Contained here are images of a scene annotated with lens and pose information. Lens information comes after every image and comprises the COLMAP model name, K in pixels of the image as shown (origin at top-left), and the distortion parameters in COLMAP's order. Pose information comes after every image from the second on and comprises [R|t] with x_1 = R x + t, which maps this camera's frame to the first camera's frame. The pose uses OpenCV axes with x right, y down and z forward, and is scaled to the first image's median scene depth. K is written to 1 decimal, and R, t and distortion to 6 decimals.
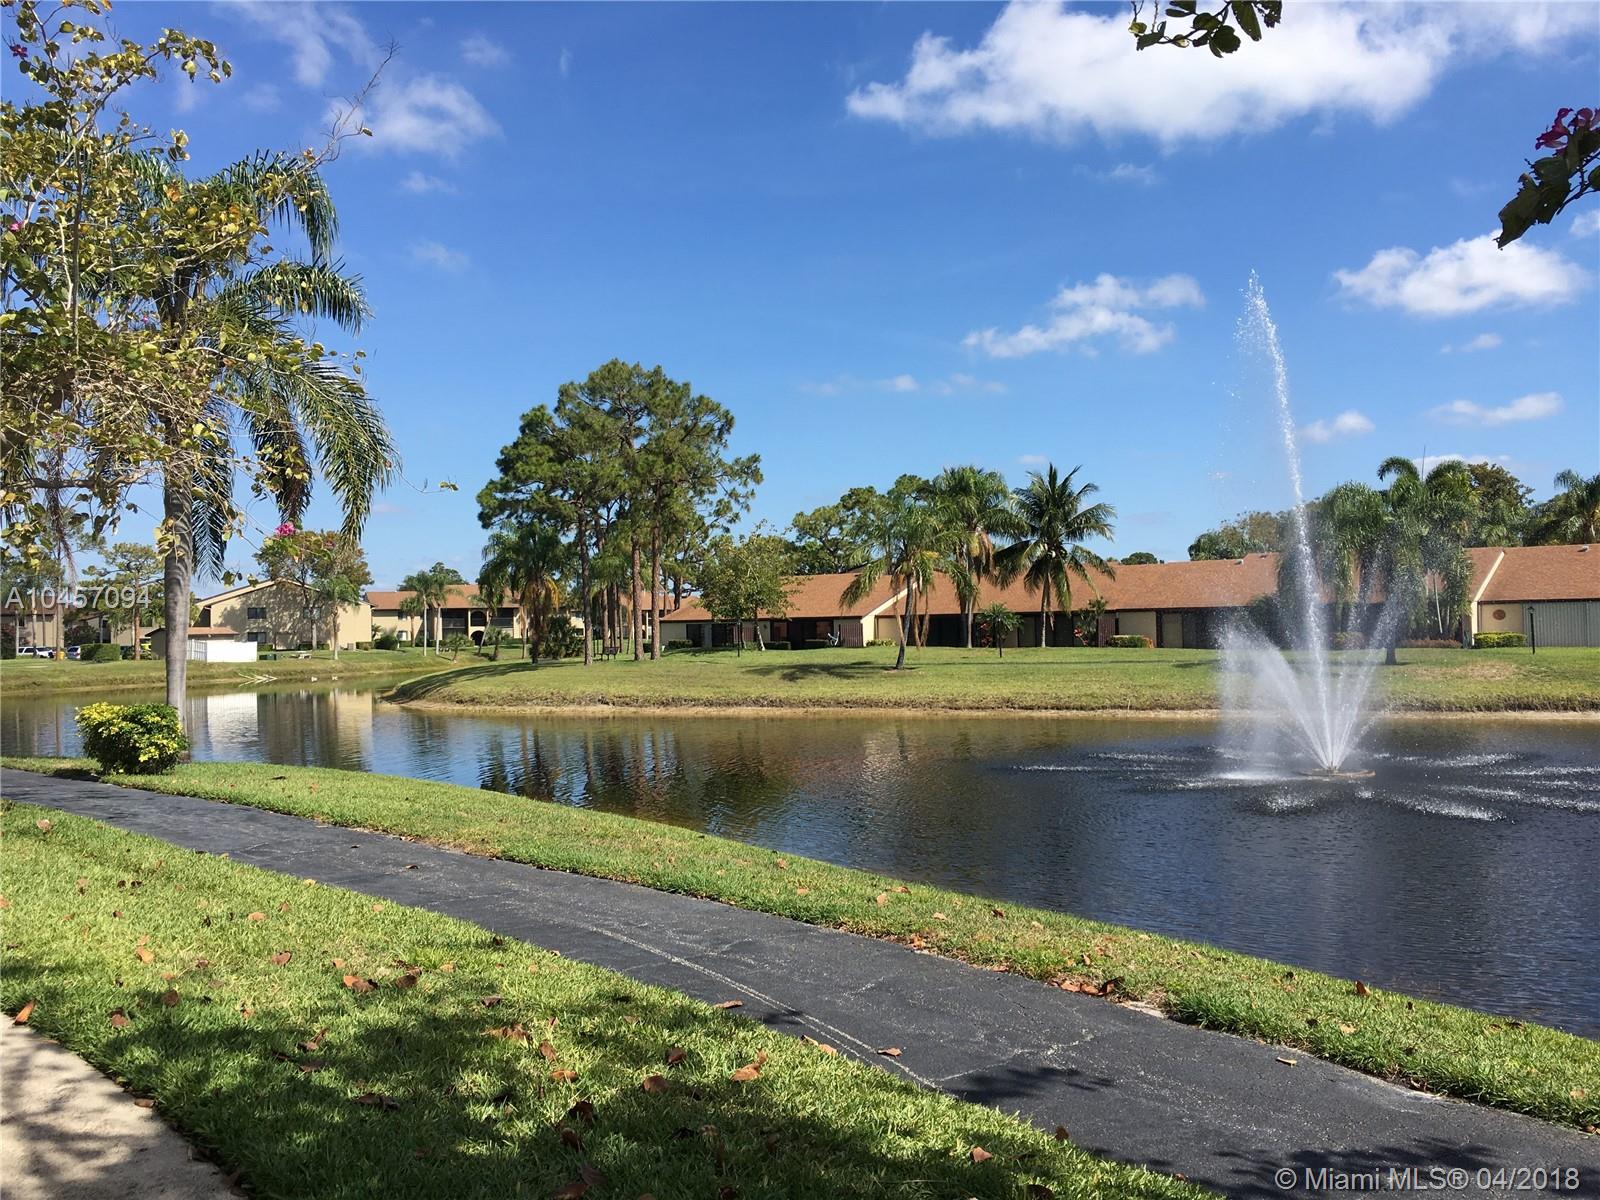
lens RADIAL K [[1365.6, 0, 798.6], [0, 1365.6, 601.0], [0, 0, 1]] dist [0.063557, -0.067428]
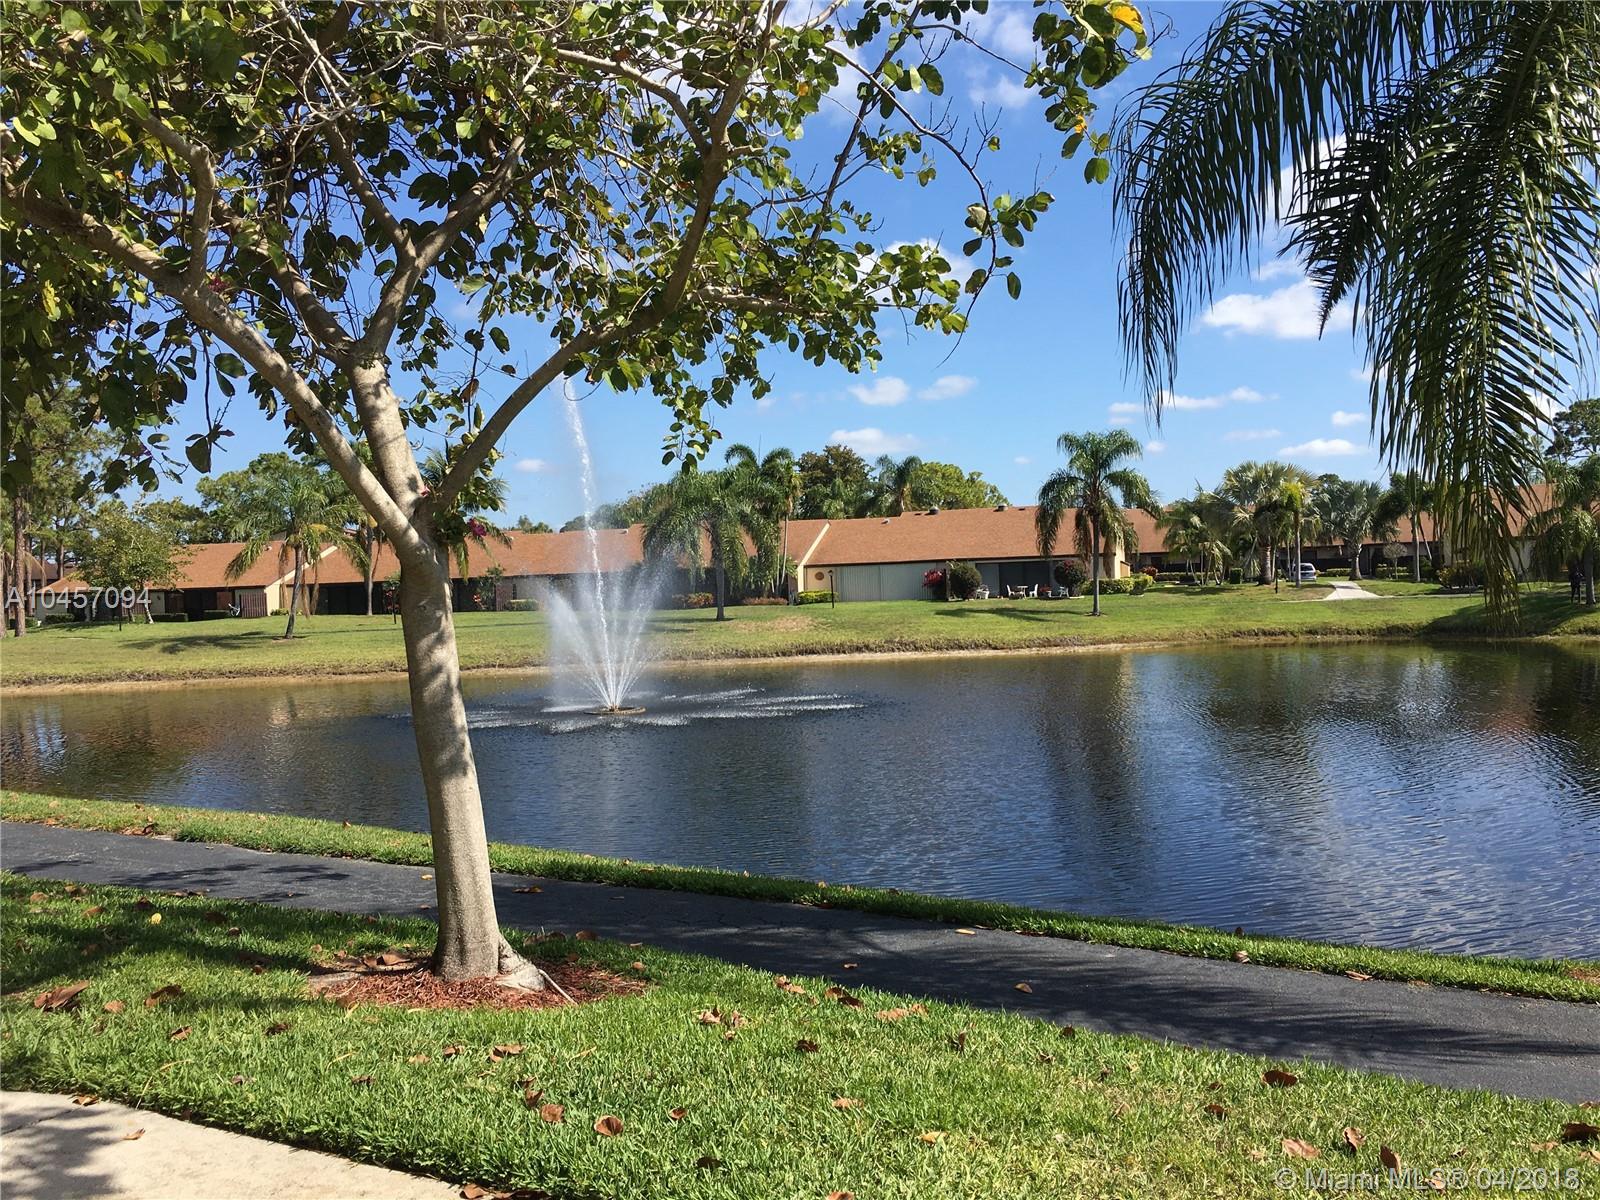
lens RADIAL K [[1365.6, 0, 803.0], [0, 1365.6, 600.4], [0, 0, 1]] dist [0.063557, -0.067428]
pose [[0.924964, -0.022718, 0.379376, 0.037739], [0.011812, 0.999448, 0.031052, -0.006334], [-0.379872, -0.024241, 0.924722, -0.105470]]
